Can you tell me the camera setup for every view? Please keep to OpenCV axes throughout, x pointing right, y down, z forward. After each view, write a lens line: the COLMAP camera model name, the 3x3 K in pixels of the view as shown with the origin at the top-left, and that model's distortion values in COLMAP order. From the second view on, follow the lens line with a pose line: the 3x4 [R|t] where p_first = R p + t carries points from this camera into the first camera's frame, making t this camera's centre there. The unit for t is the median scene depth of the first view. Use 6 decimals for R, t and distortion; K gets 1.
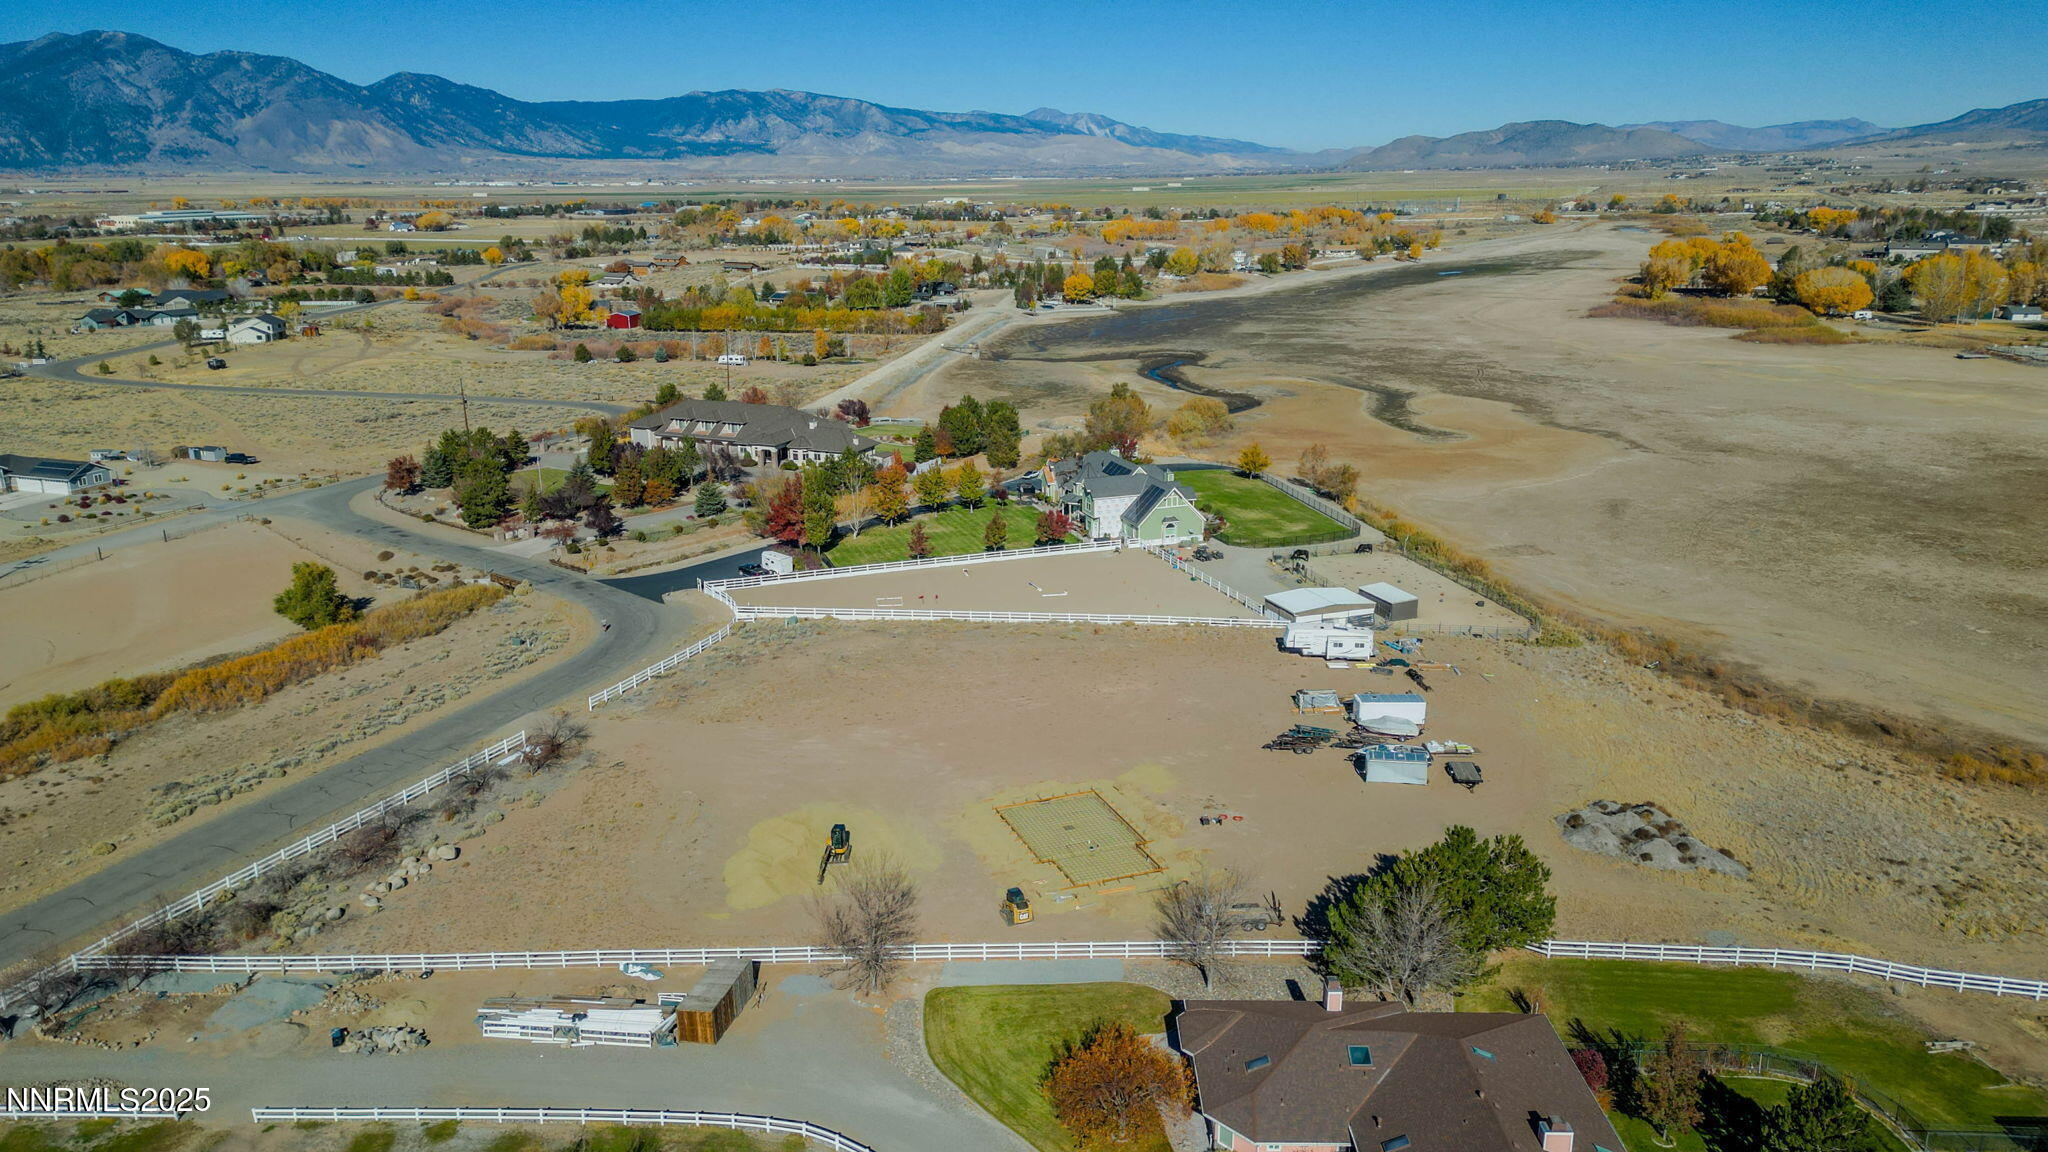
lens RADIAL K [[1424.6, 0, 1023.5], [0, 1424.6, 588.6], [0, 0, 1]] dist [0.078147, -0.086977]
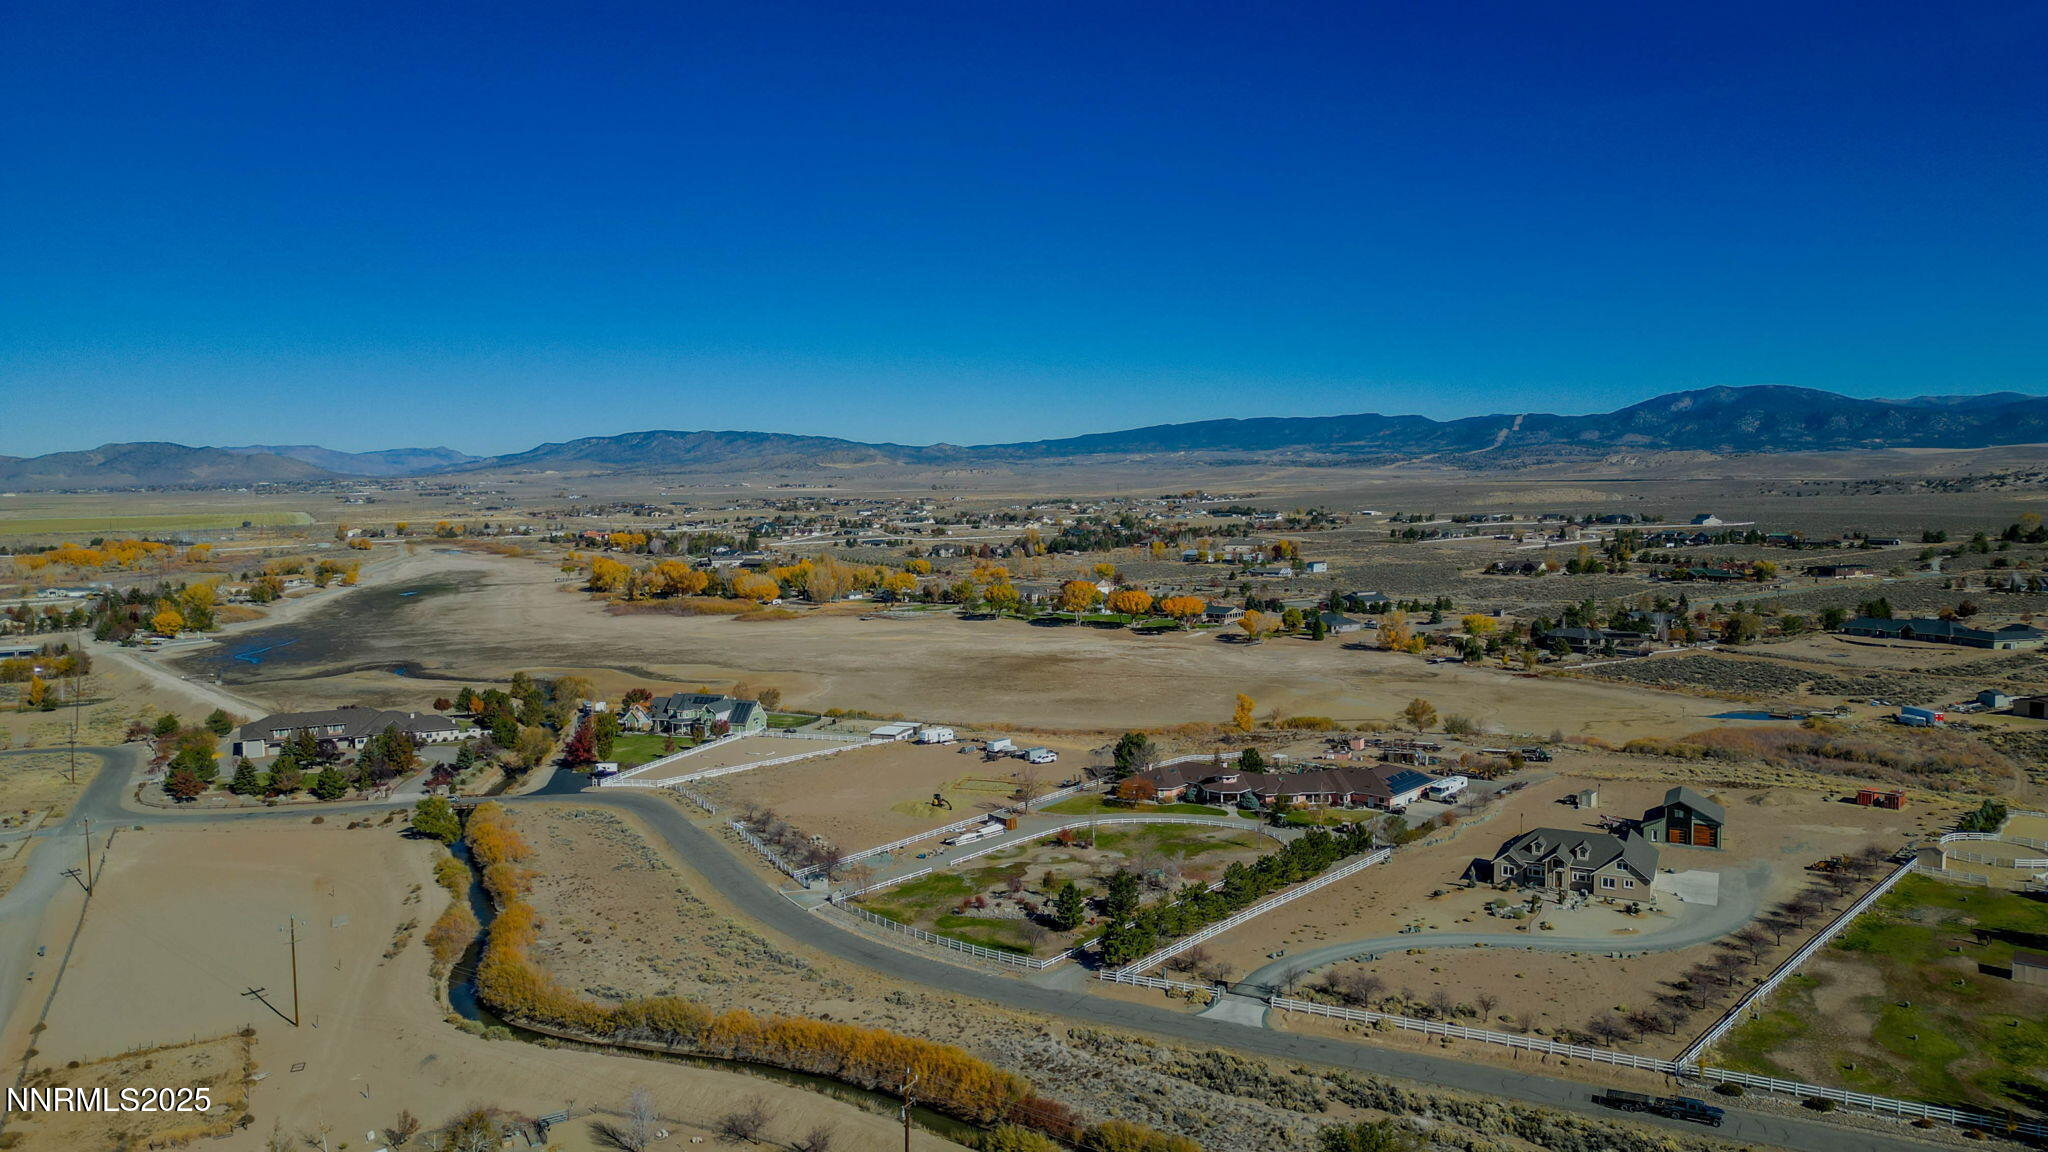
lens RADIAL K [[1430.8, 0, 1024.0], [0, 1430.8, 576.0], [0, 0, 1]] dist [0.083520, -0.083393]
pose [[0.634423, -0.051181, 0.771290, -0.428304], [0.220468, 0.968341, -0.117089, 0.025858], [-0.740879, 0.244328, 0.625622, -0.180223]]
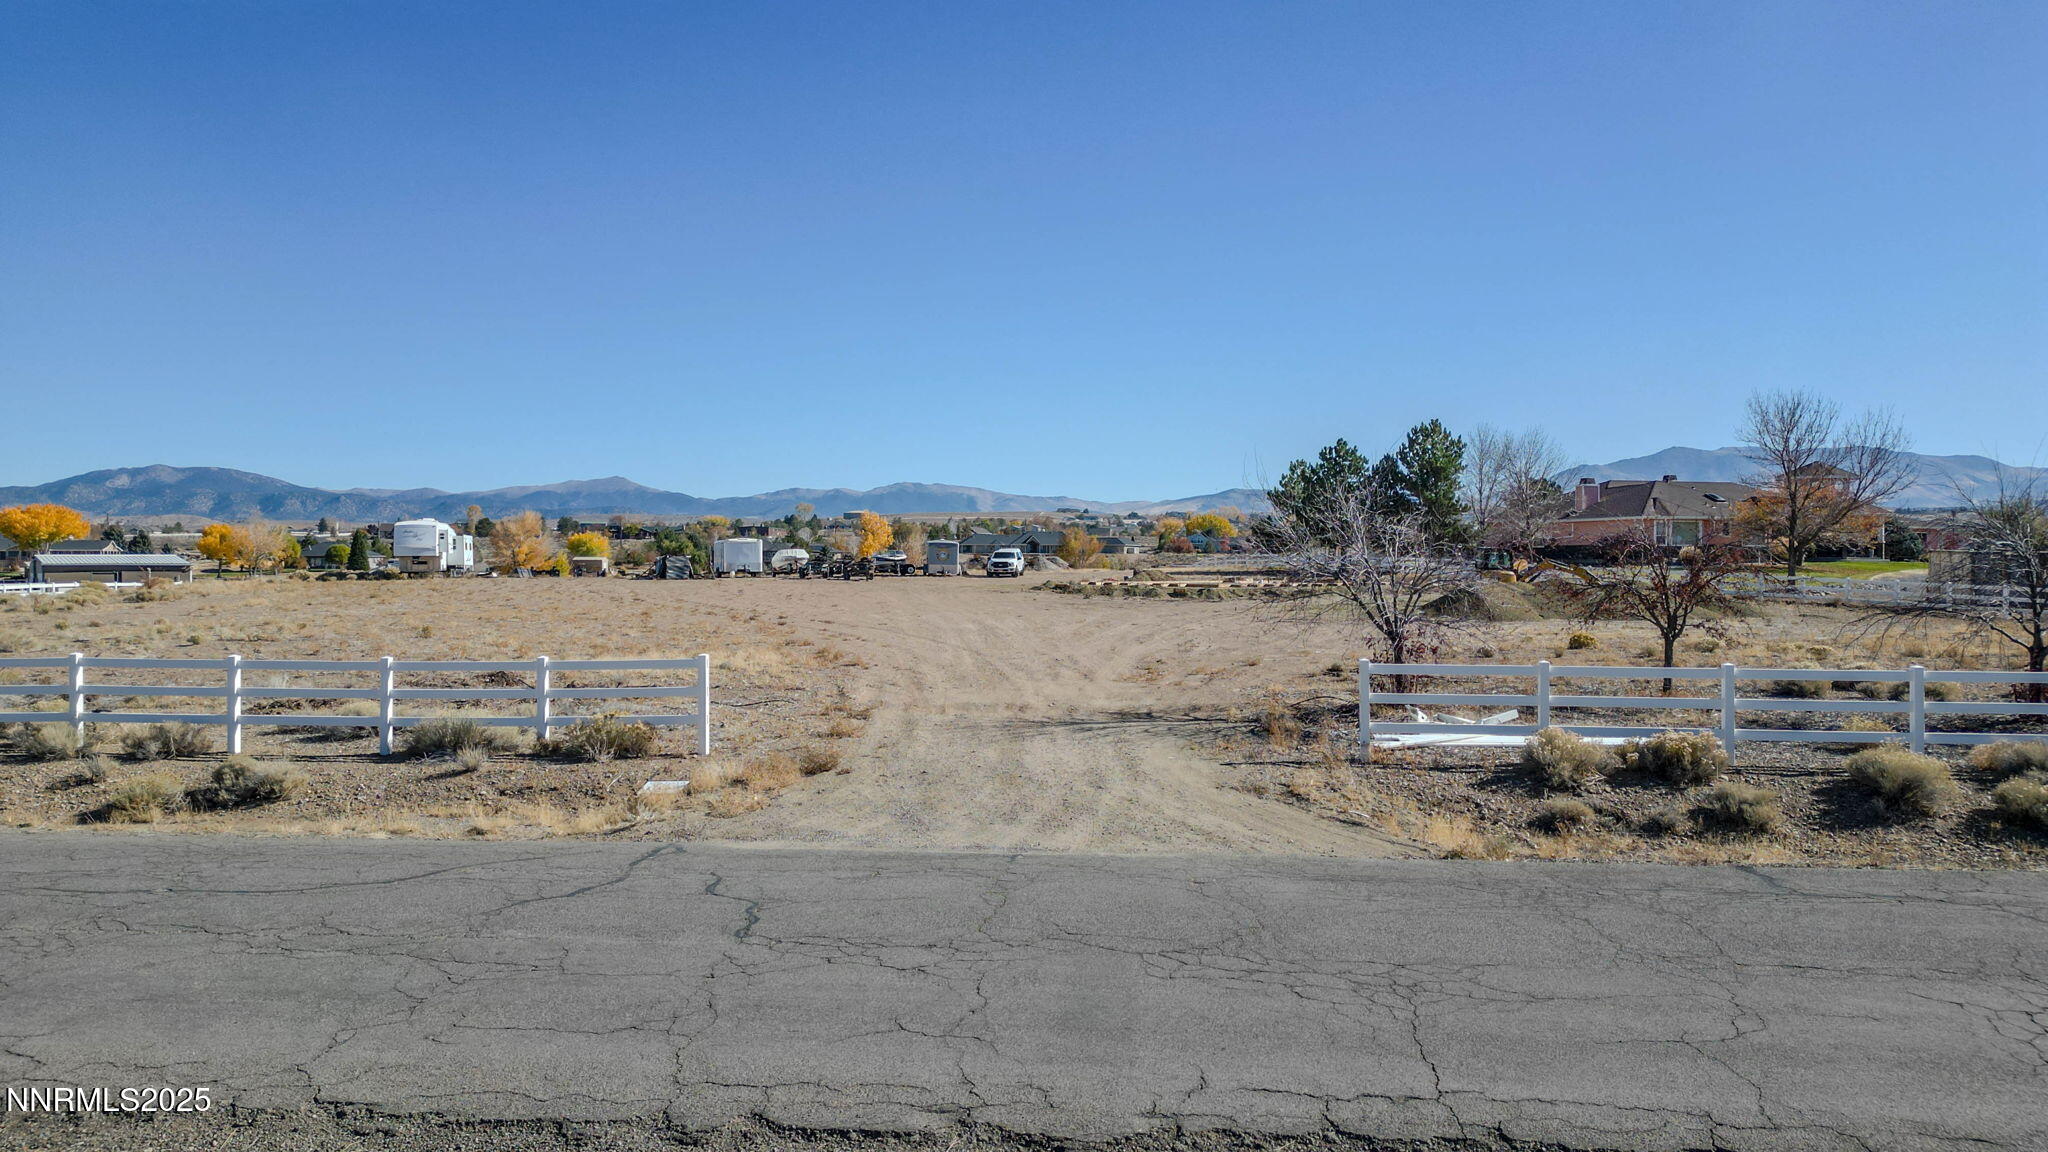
lens RADIAL K [[1430.8, 0, 1024.0], [0, 1430.8, 576.0], [0, 0, 1]] dist [0.083520, -0.083393]
pose [[-0.299640, -0.002806, 0.954048, -0.122982], [0.271190, 0.958495, 0.087992, 0.017652], [-0.914698, 0.285094, -0.286443, 0.276906]]
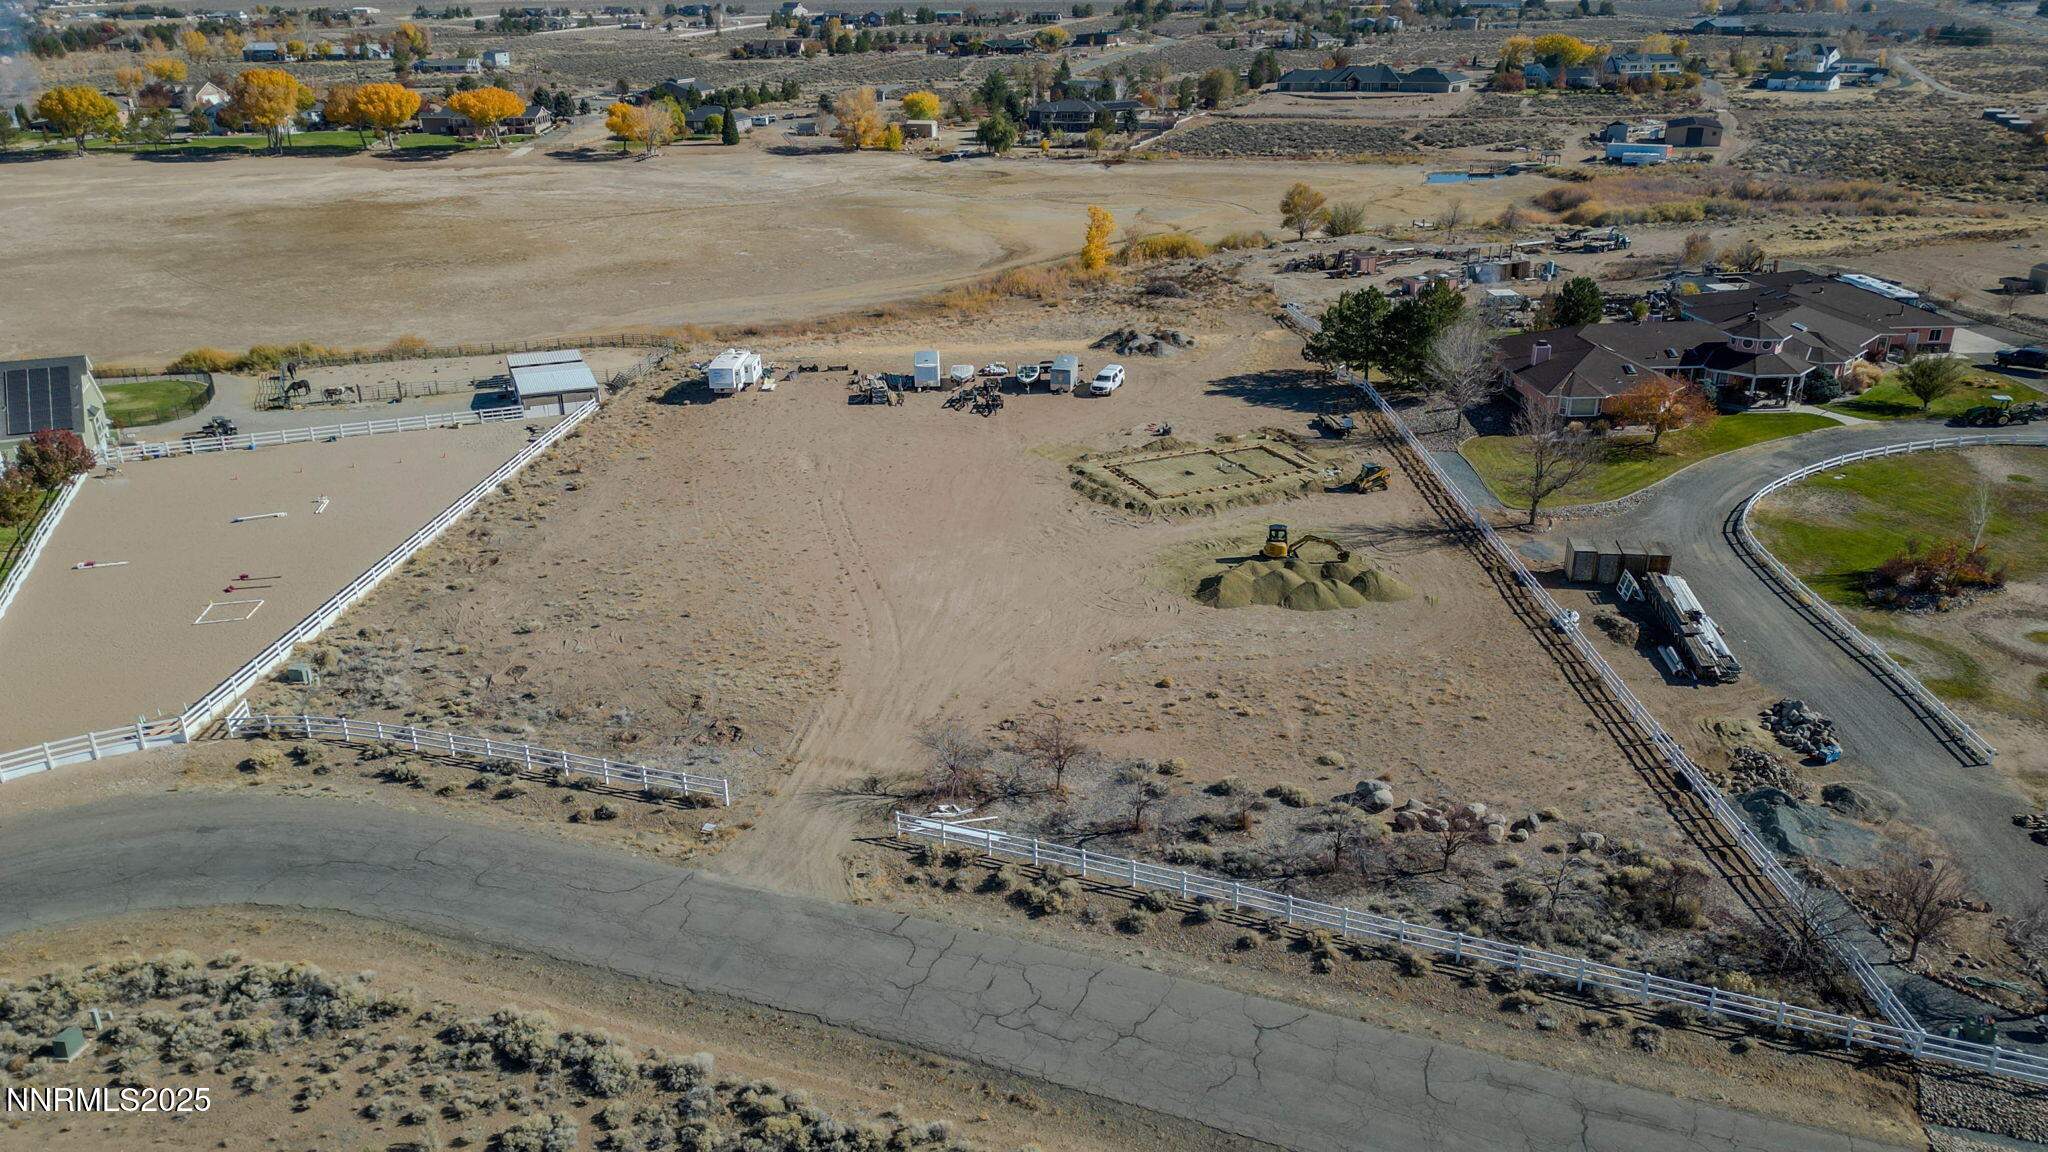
lens RADIAL K [[1430.8, 0, 1024.0], [0, 1430.8, 576.0], [0, 0, 1]] dist [0.083520, -0.083393]
pose [[-0.046748, -0.368826, 0.928322, -0.203750], [0.293062, 0.883379, 0.365728, -0.037971], [-0.954950, 0.289153, 0.066793, 0.232430]]
